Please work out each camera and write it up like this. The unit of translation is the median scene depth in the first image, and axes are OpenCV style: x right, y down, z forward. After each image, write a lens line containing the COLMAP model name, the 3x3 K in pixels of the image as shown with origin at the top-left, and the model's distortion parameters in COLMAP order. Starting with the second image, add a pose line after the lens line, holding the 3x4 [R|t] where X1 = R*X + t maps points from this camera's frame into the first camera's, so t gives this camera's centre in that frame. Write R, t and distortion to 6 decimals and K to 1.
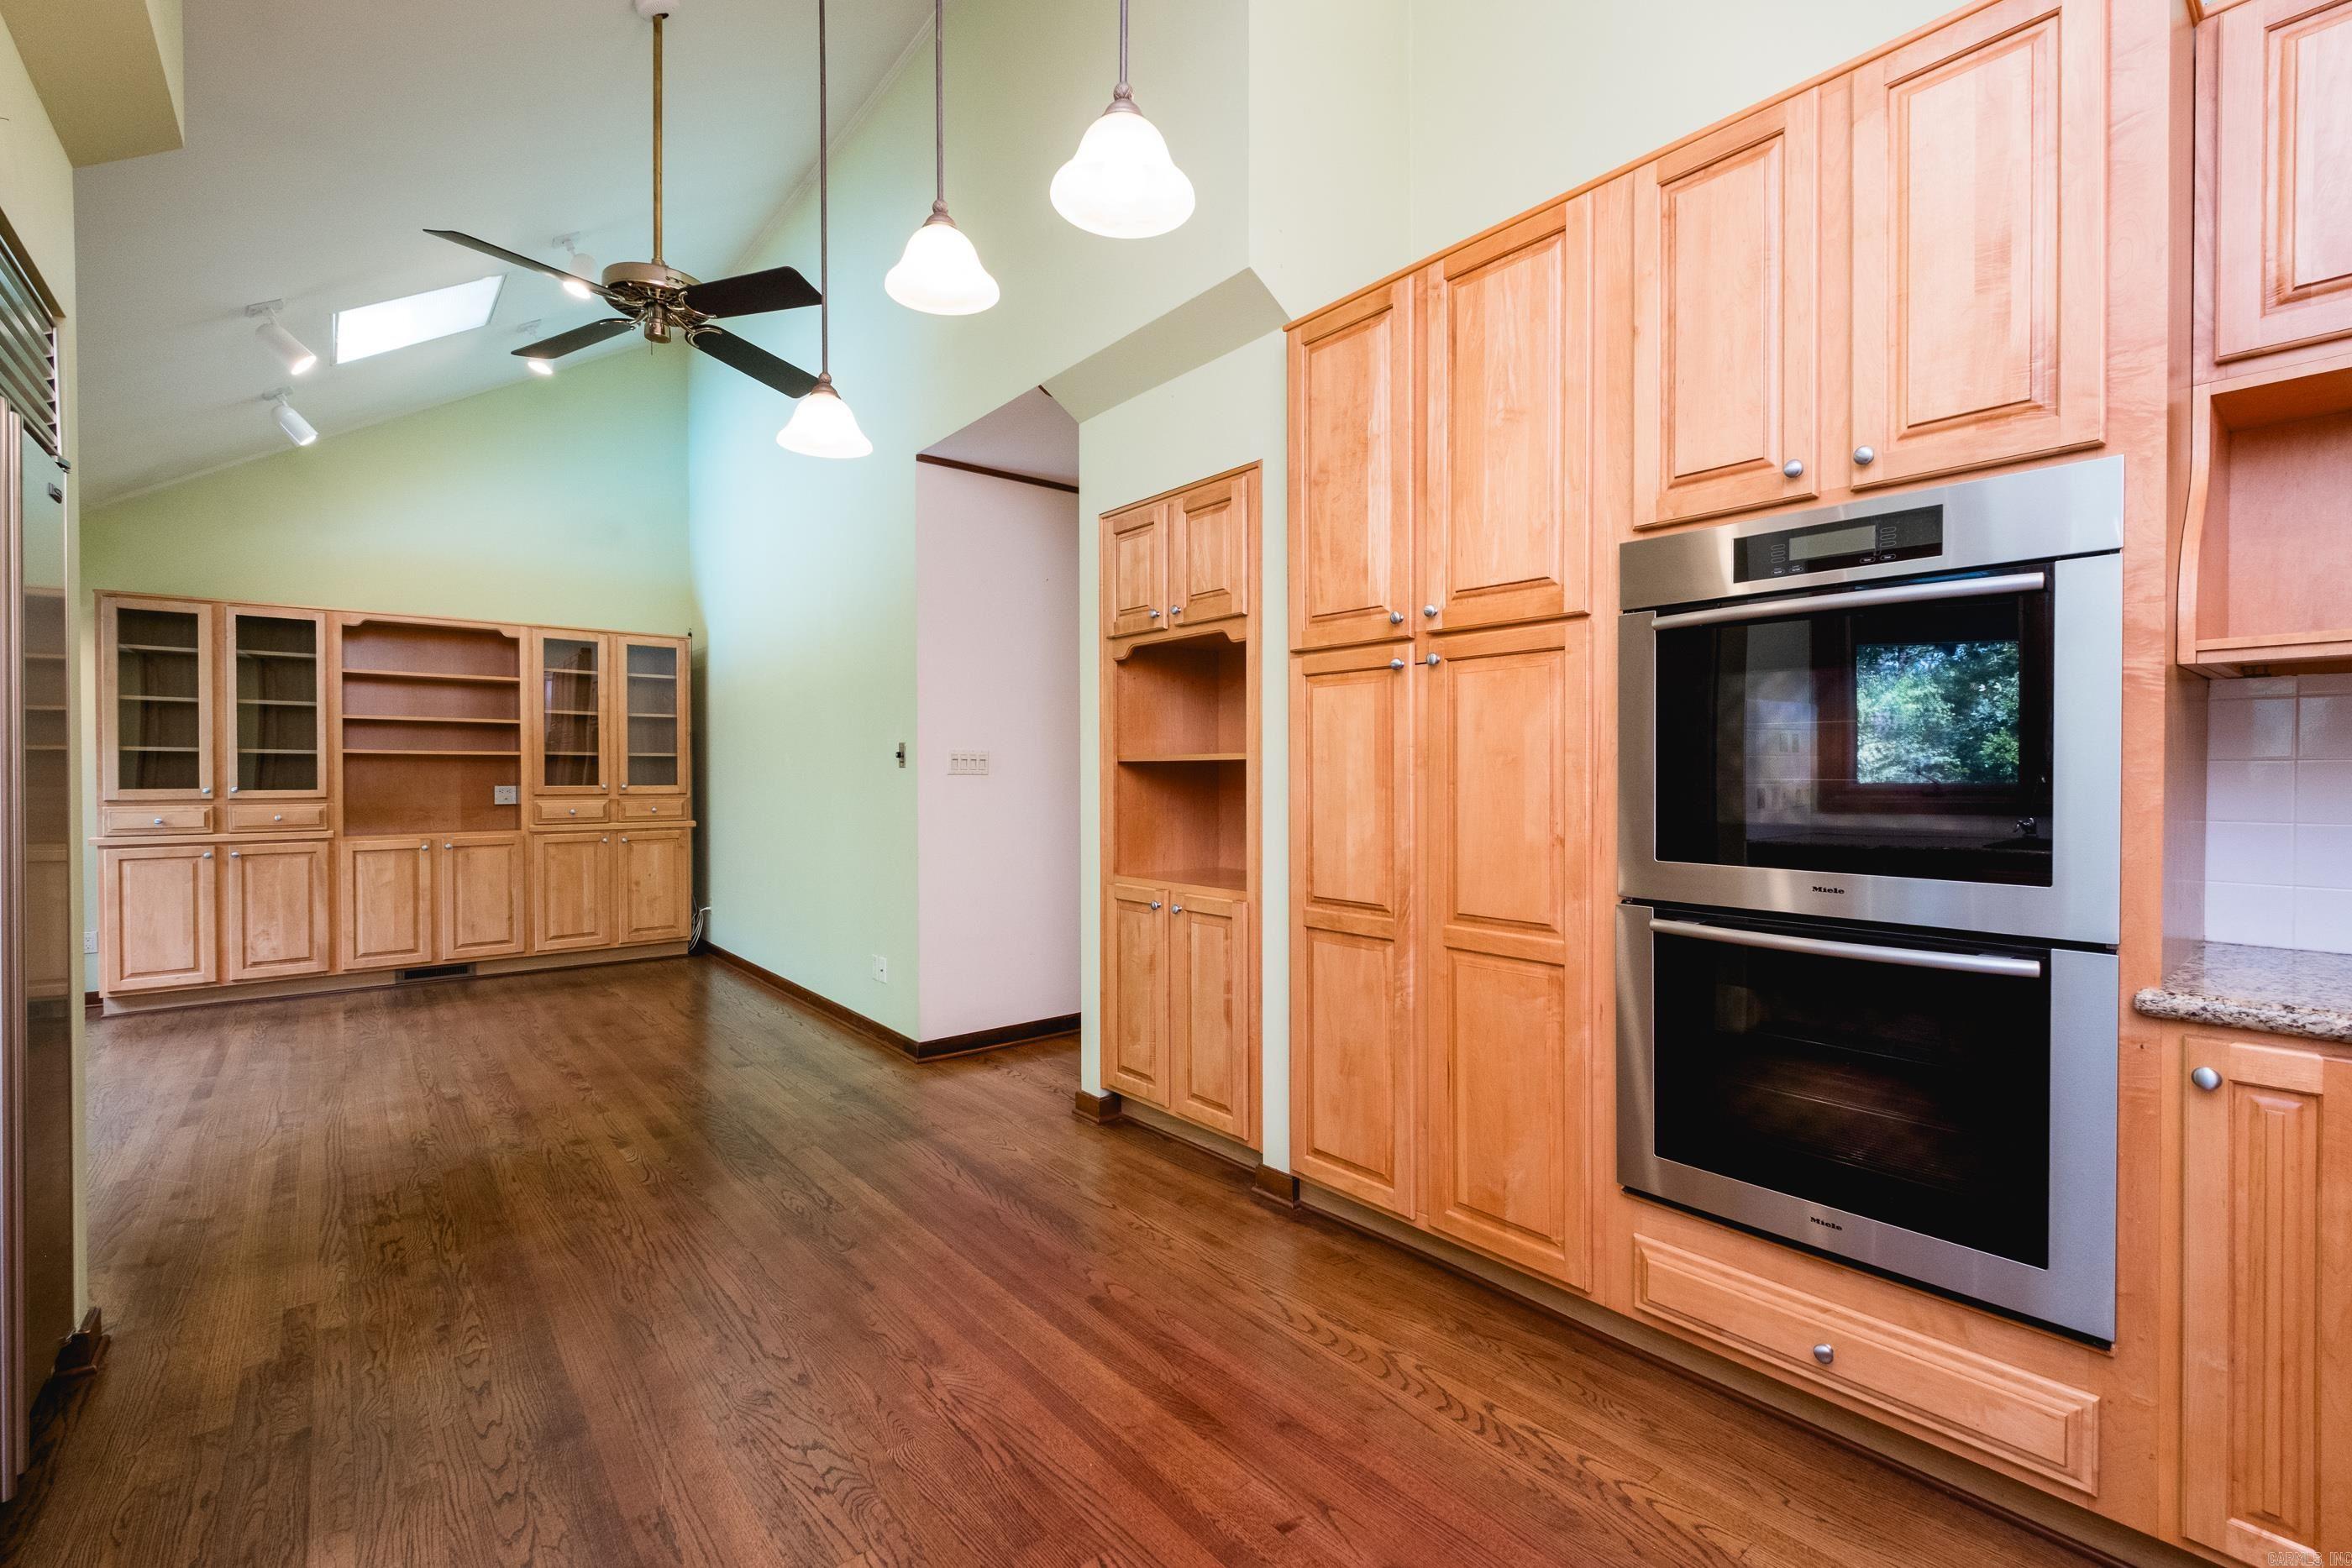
lens RADIAL K [[1004.4, 0, 1176.7], [0, 1004.4, 785.9], [0, 0, 1]] dist [0.011344, -0.009395]
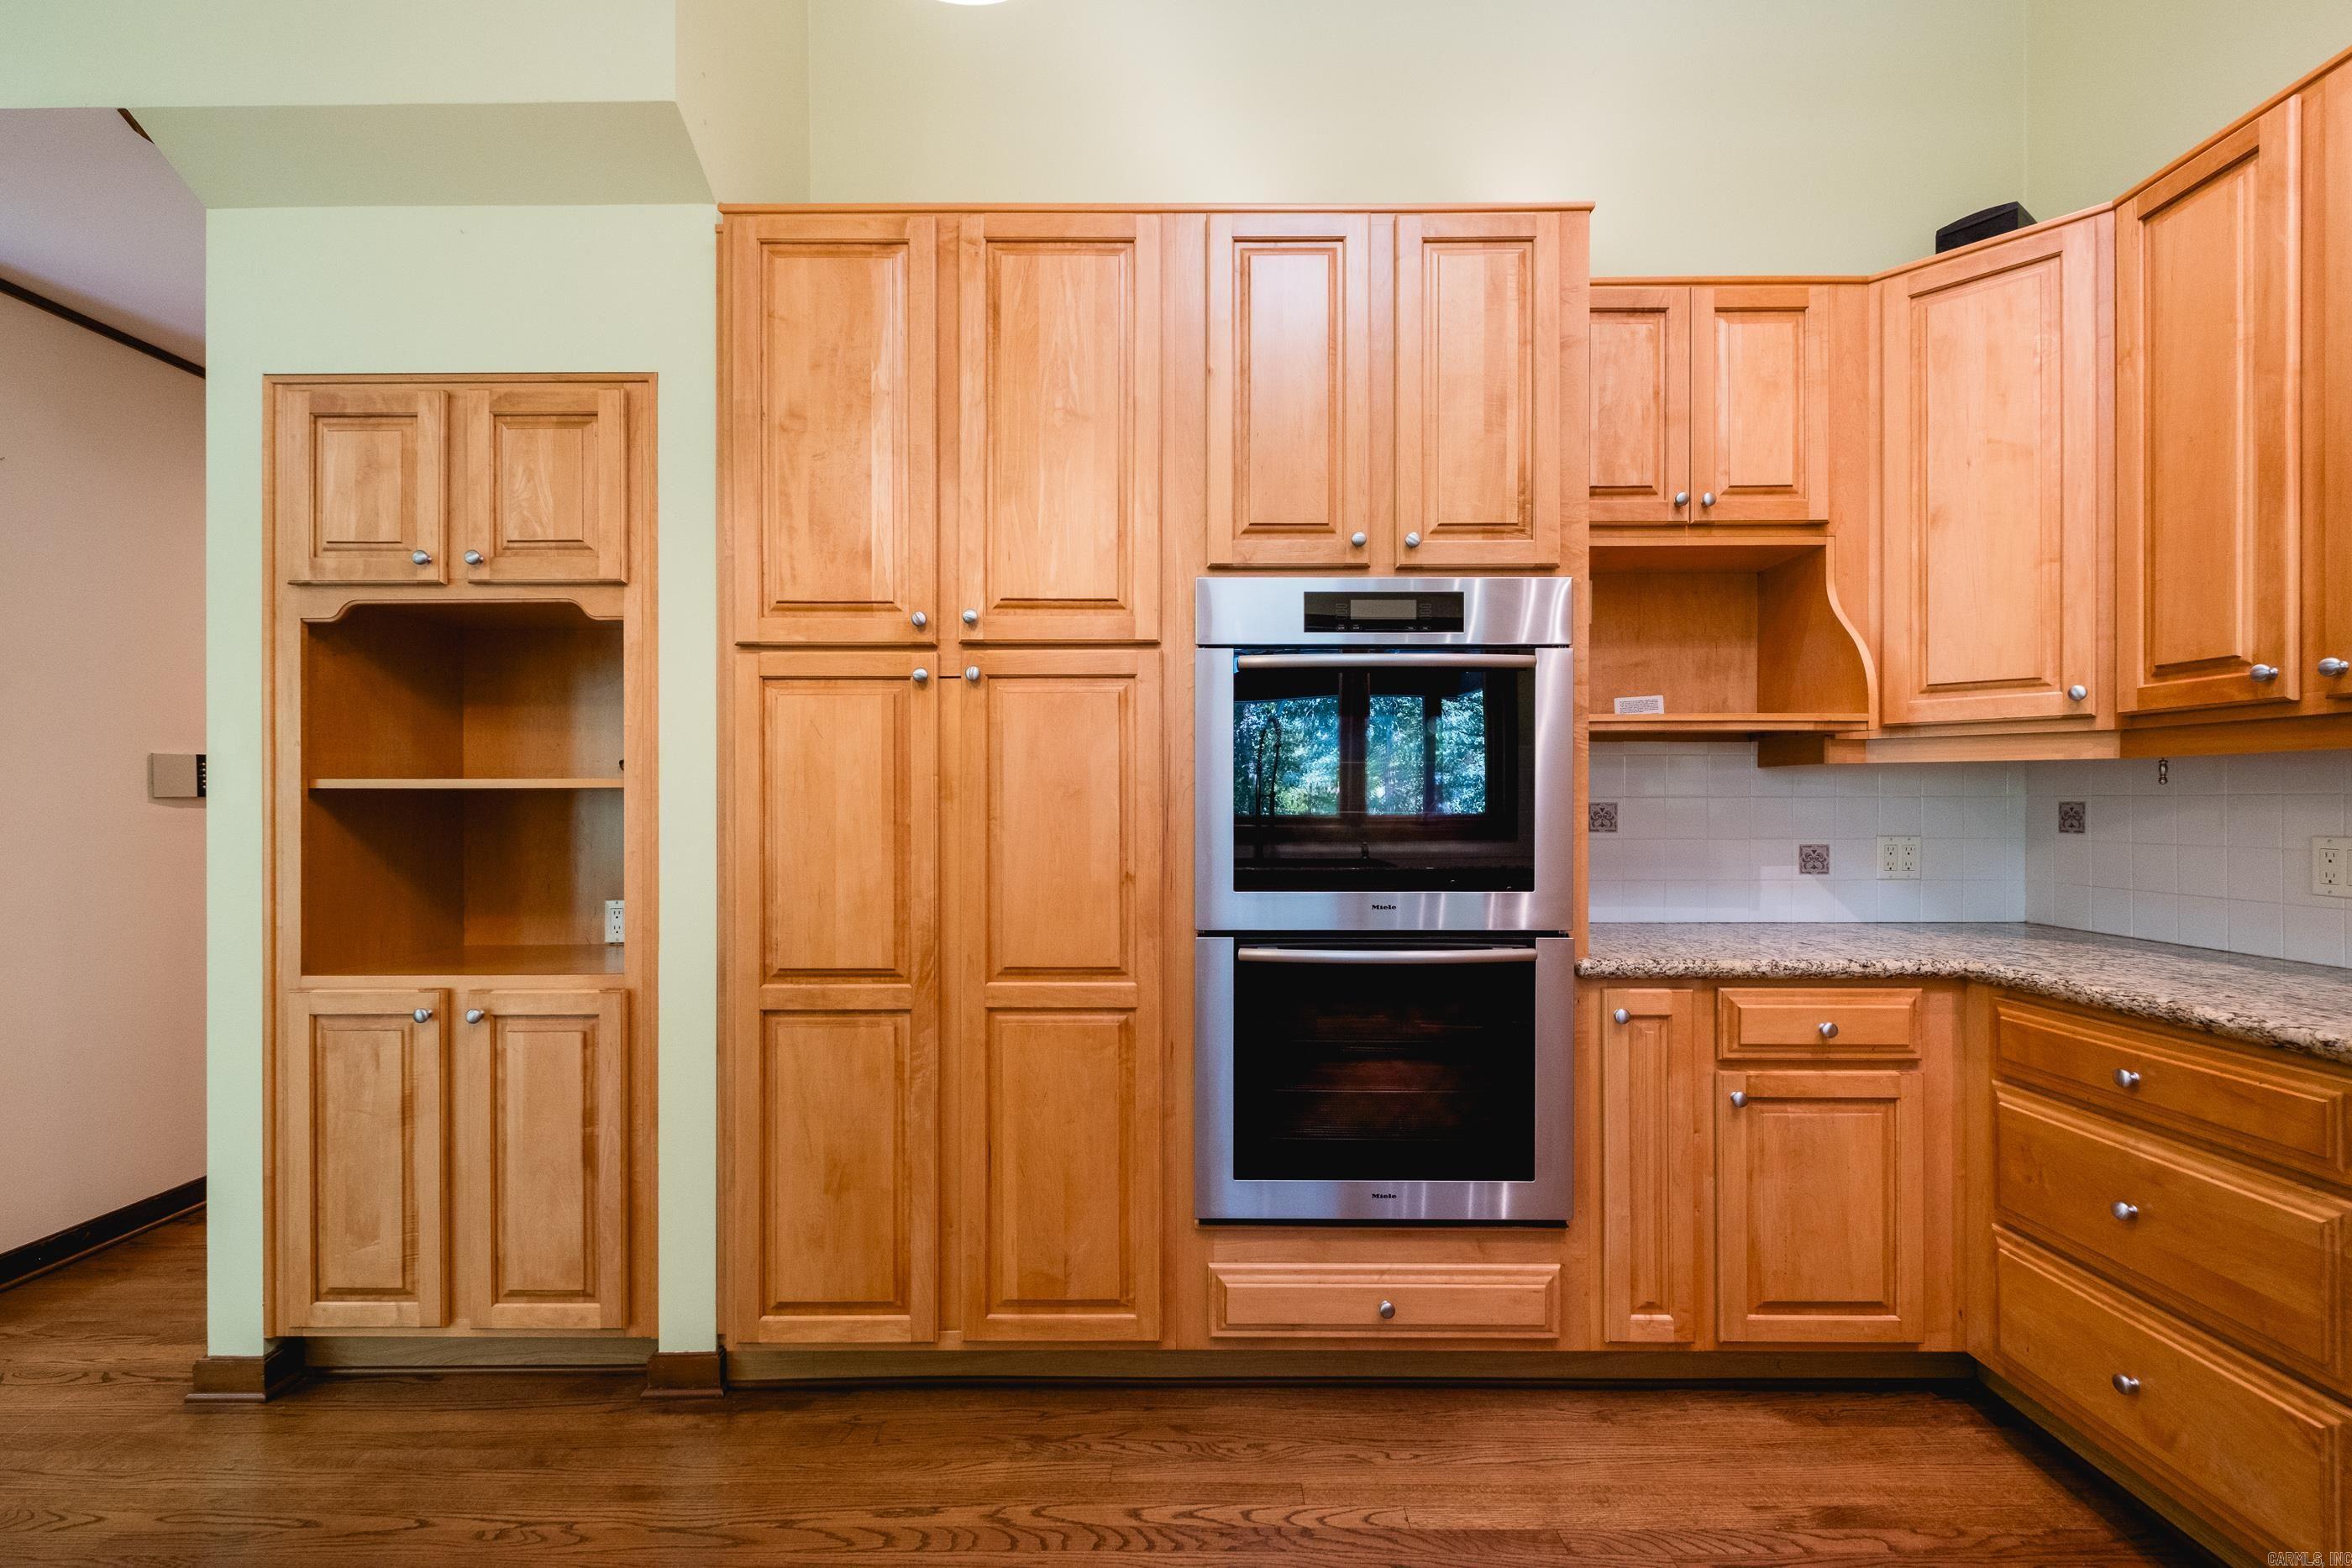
lens RADIAL K [[1011.8, 0, 1179.1], [0, 1011.8, 806.8], [0, 0, 1]] dist [0.000257, -0.001073]
pose [[0.643486, 0.000960, 0.765457, -0.289709], [0.010799, 0.999888, -0.010332, -0.001820], [-0.765382, 0.014915, 0.643404, 0.313638]]
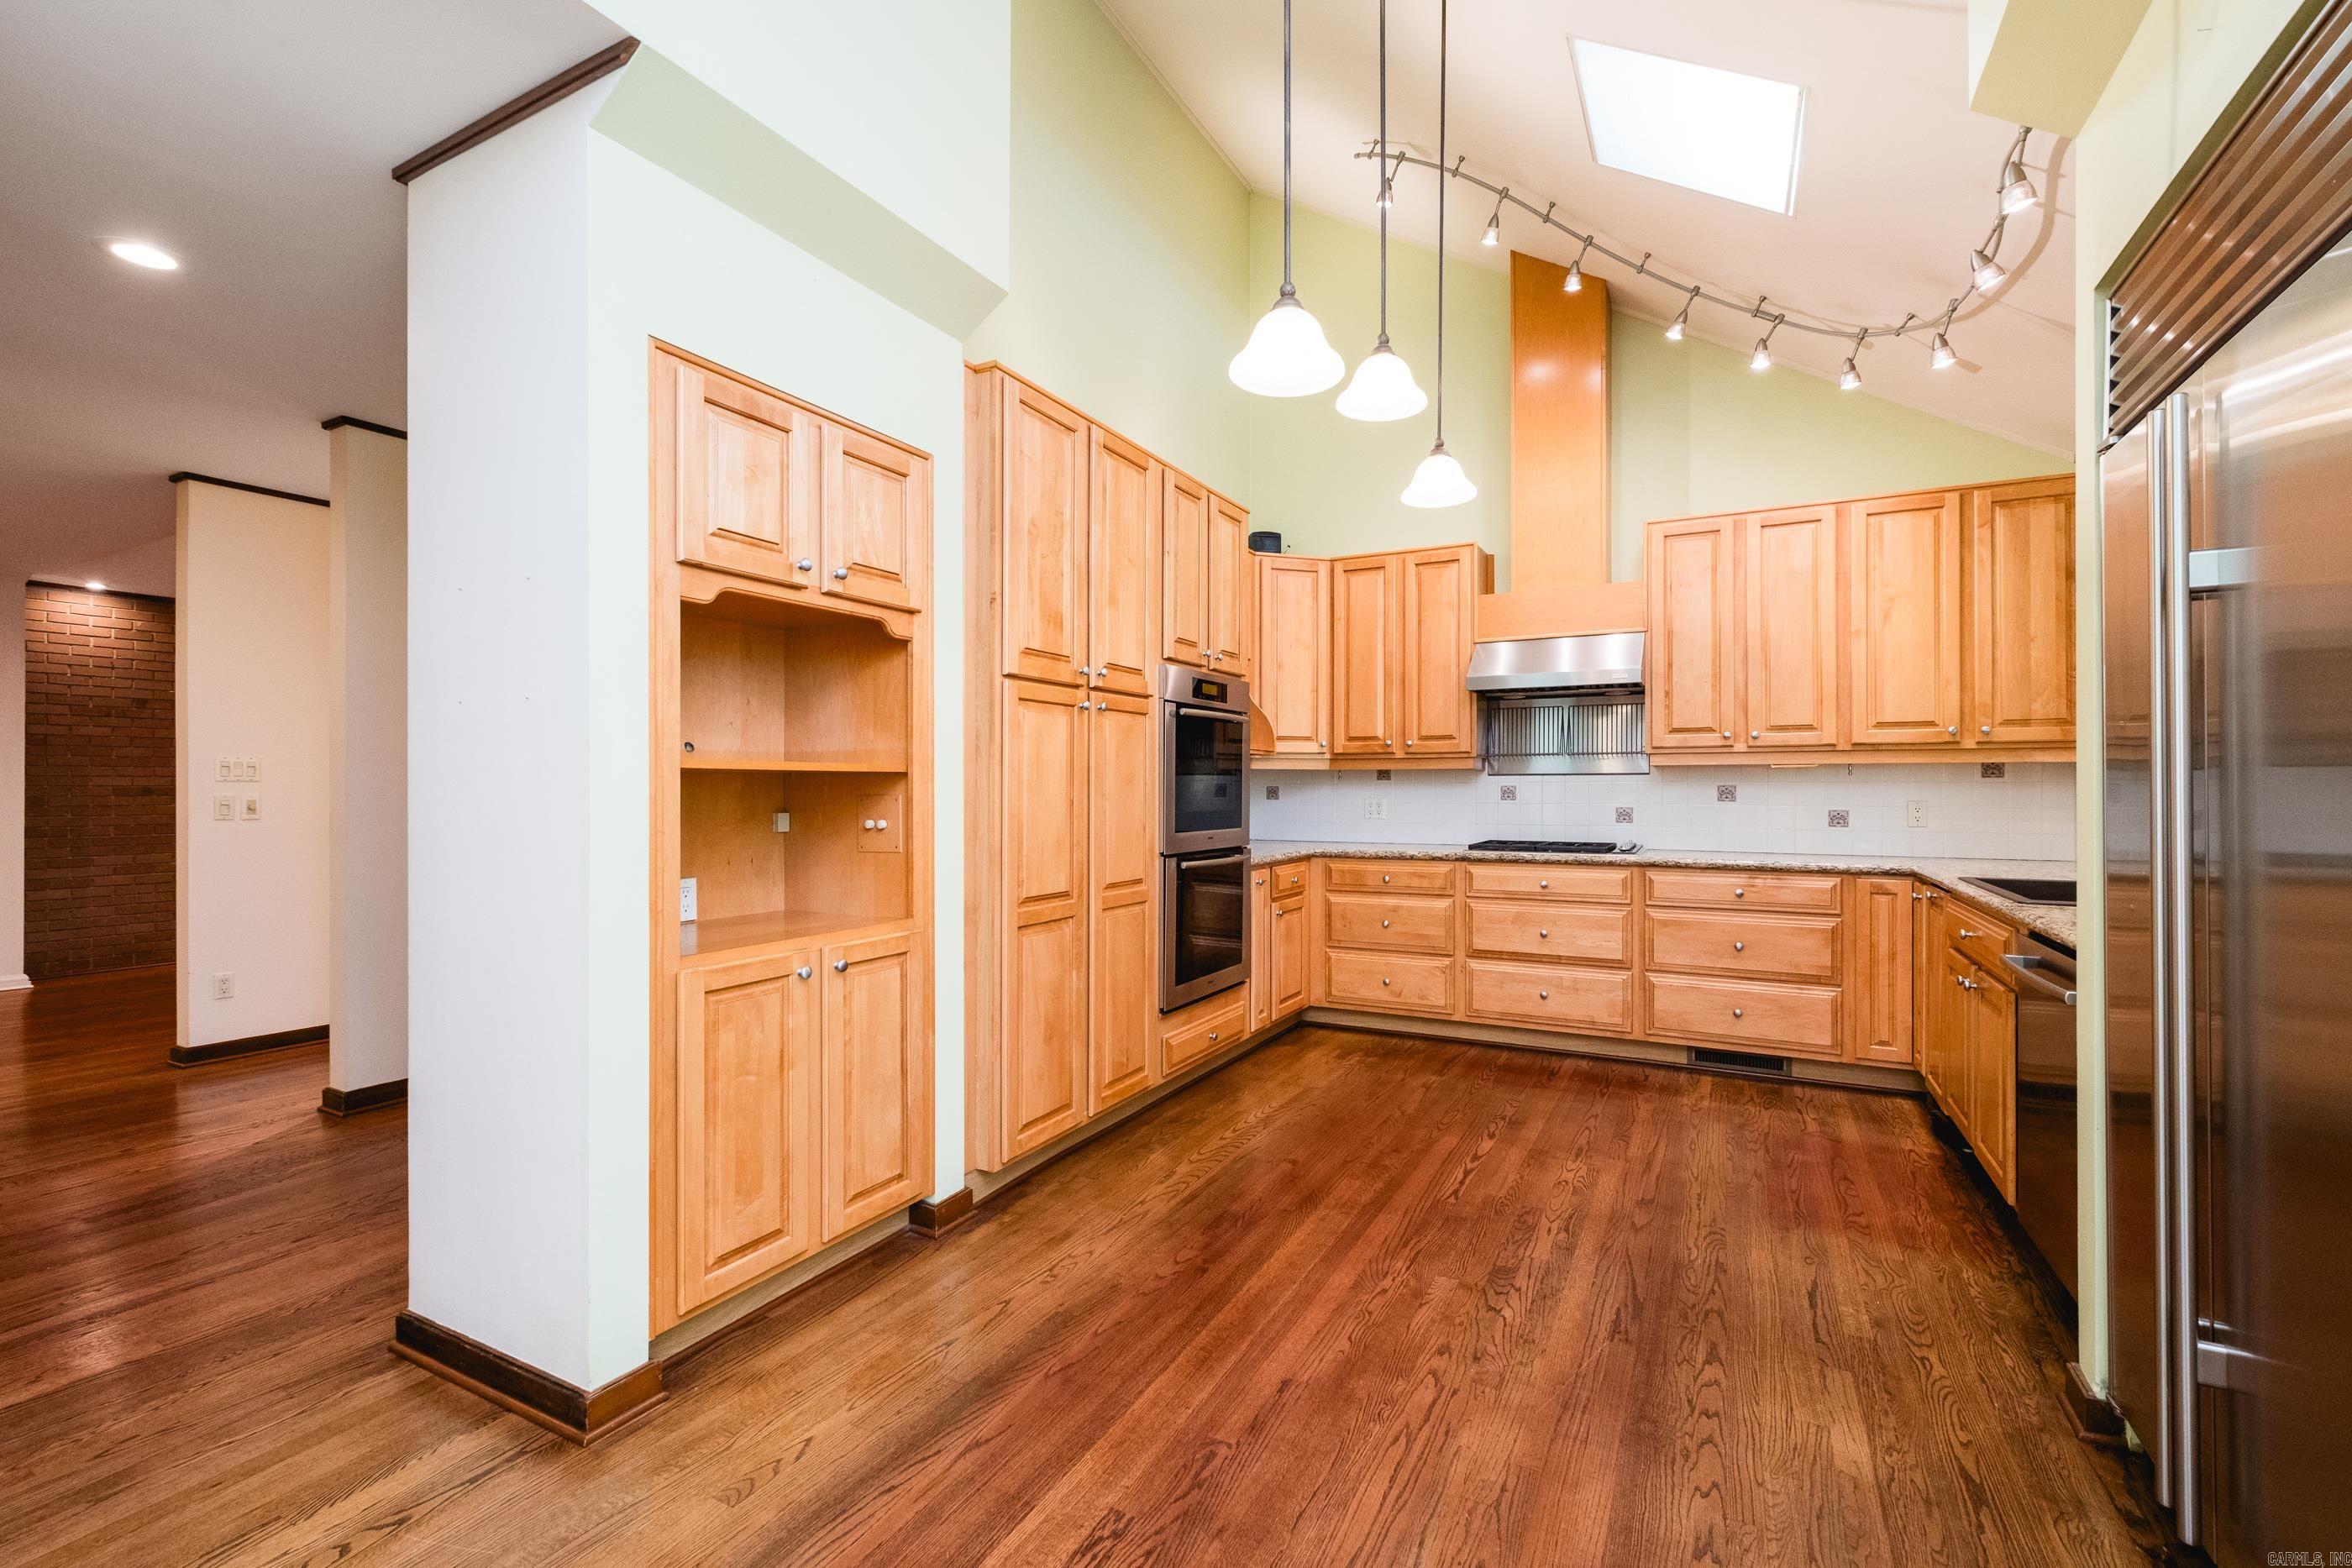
lens RADIAL K [[1051.2, 0, 1130.9], [0, 1051.2, 789.9], [0, 0, 1]] dist [0.001562, 0.000127]
pose [[-0.358821, 0.000936, 0.933406, -1.137707], [0.015594, 0.999866, 0.004992, -0.015805], [-0.933276, 0.016347, -0.358787, 1.493689]]
